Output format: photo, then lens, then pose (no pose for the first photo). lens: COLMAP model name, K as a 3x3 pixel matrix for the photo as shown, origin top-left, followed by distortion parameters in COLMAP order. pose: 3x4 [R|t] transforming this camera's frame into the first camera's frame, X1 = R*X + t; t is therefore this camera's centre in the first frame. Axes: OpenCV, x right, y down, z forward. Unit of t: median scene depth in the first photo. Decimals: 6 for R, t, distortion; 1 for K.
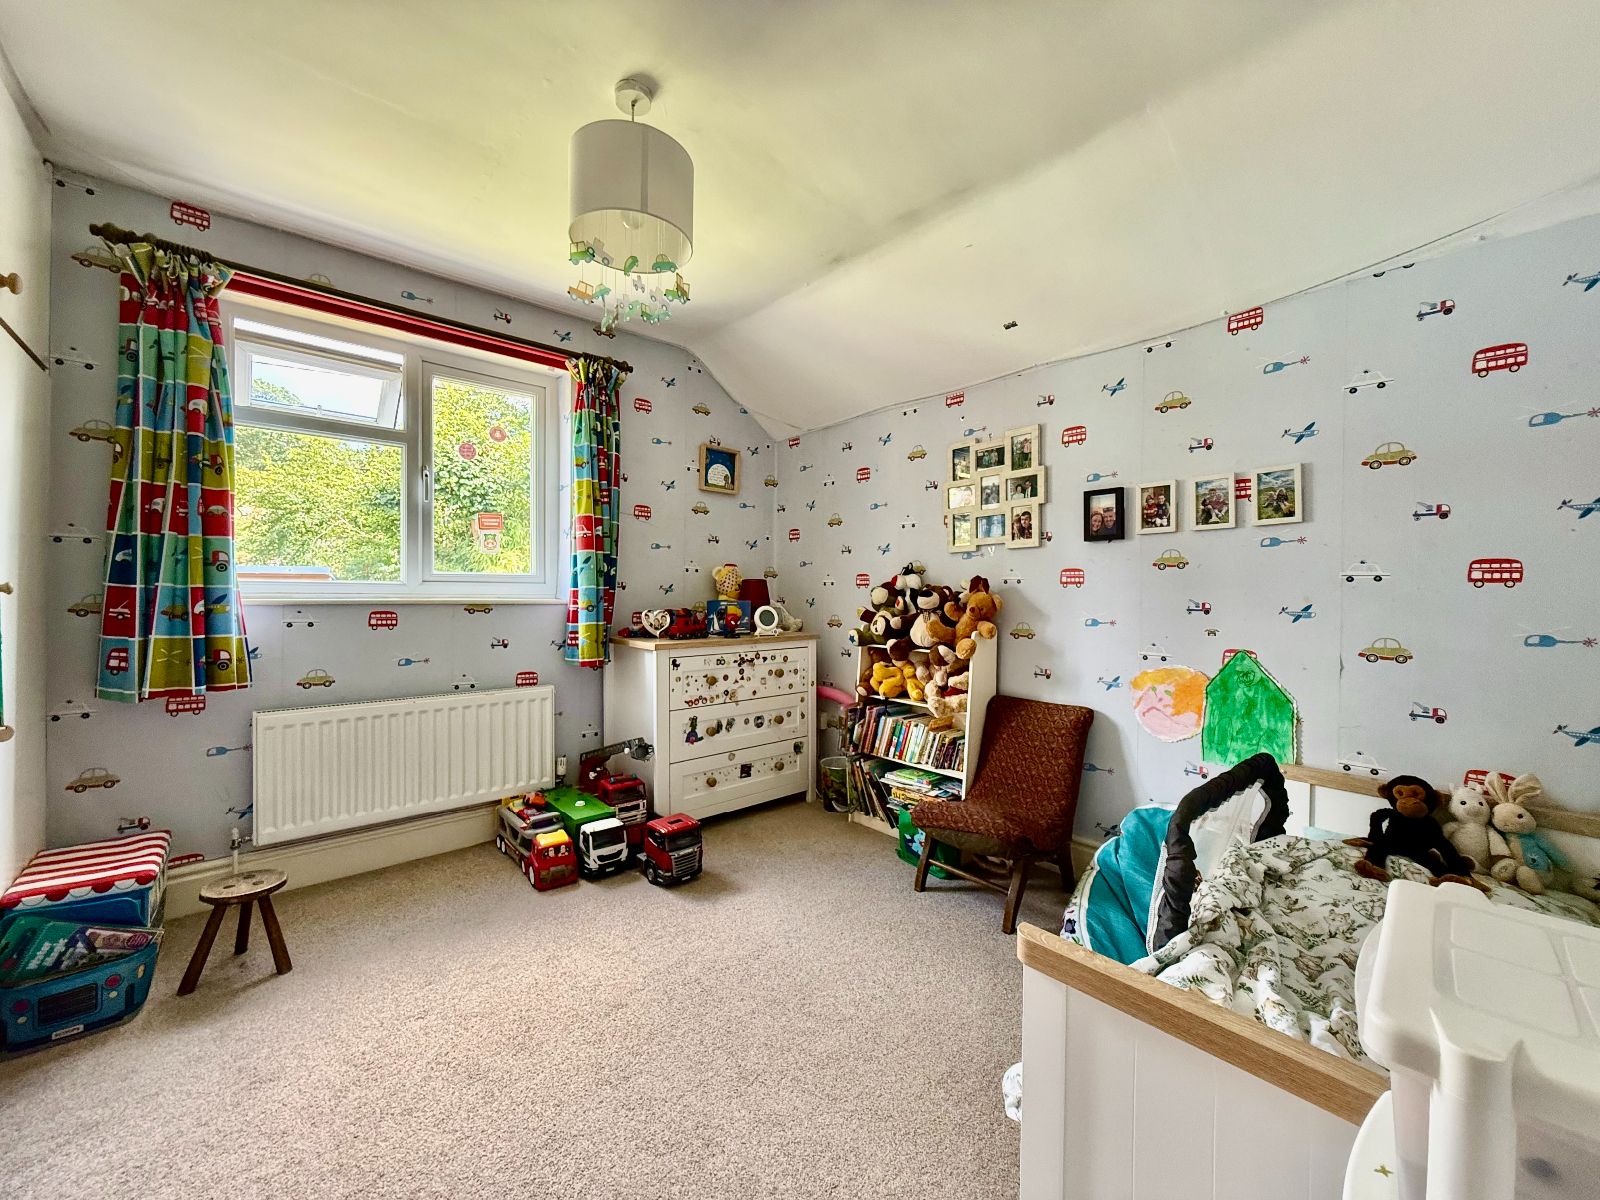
lens RADIAL K [[636.6, 0, 798.9], [0, 636.6, 599.8], [0, 0, 1]] dist [-0.001265, 0.001360]
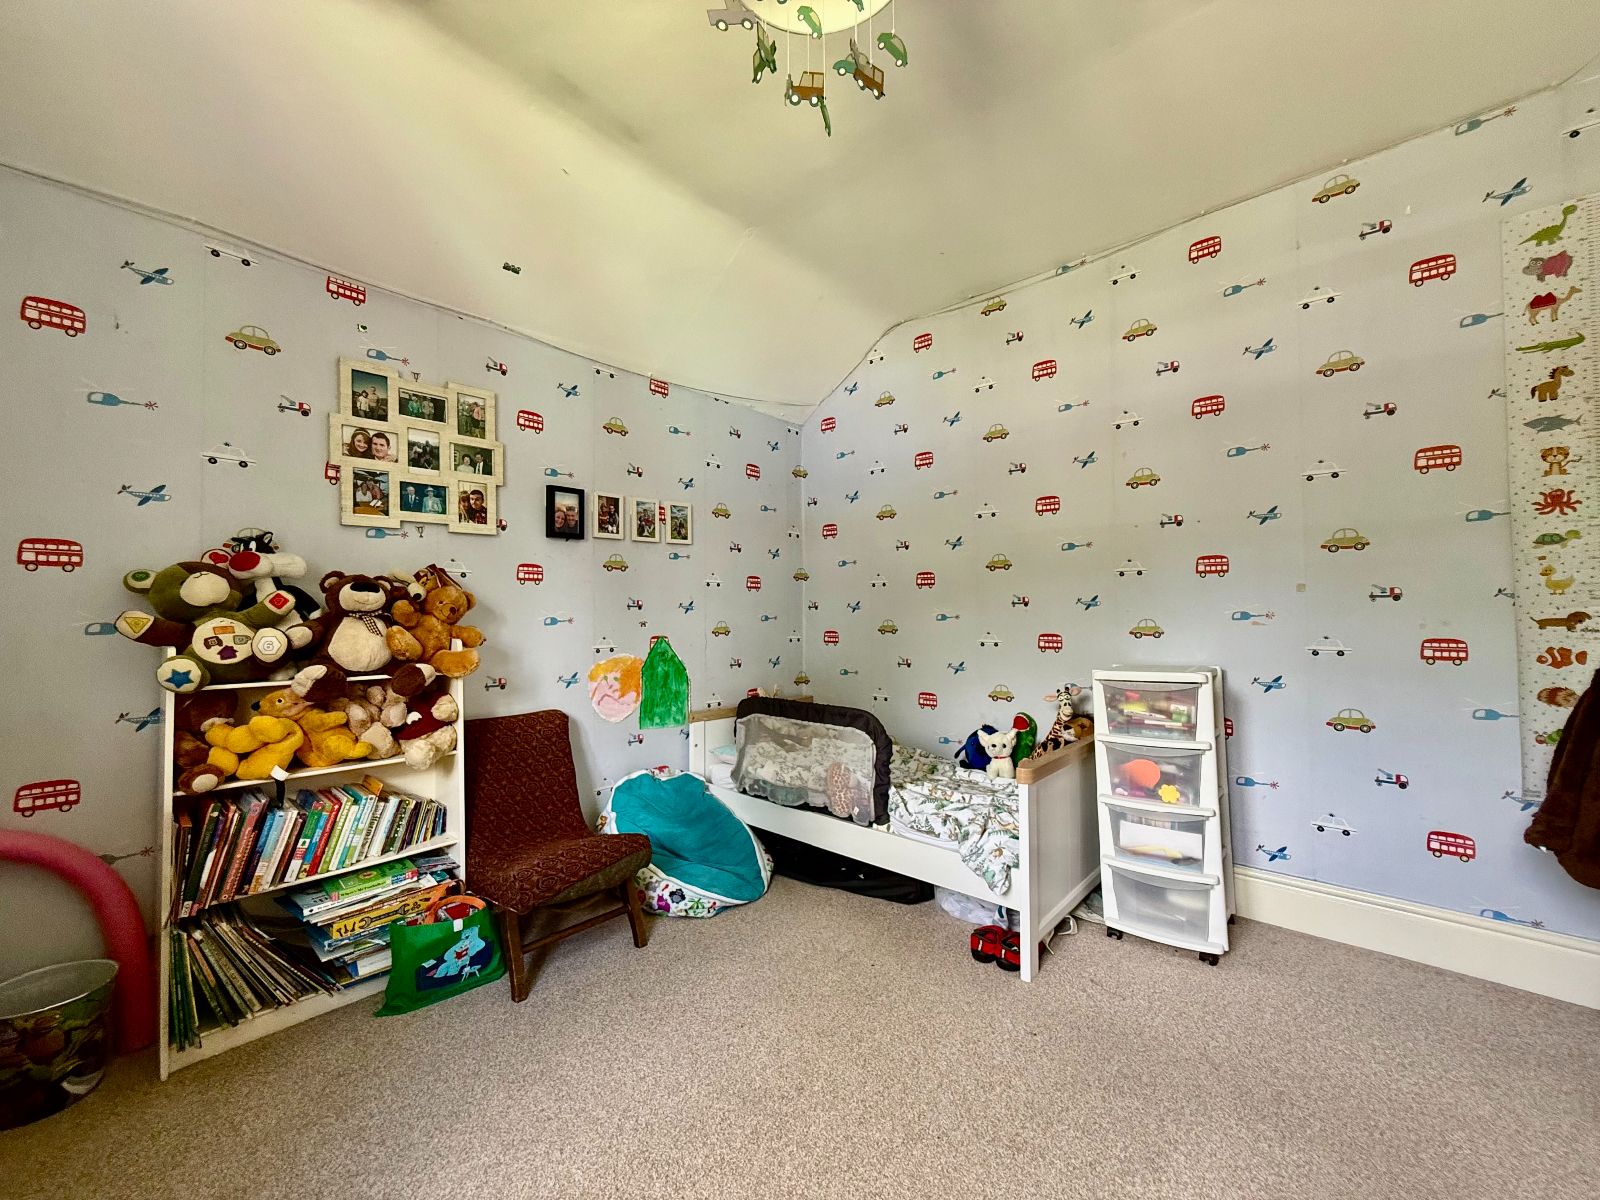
lens RADIAL K [[636.6, 0, 799.1], [0, 636.6, 595.8], [0, 0, 1]] dist [-0.001265, 0.001360]
pose [[-0.116937, 0.010888, 0.993080, -0.548325], [0.007431, 0.999921, -0.010088, 0.009493], [-0.993111, 0.006200, -0.117009, 0.741171]]
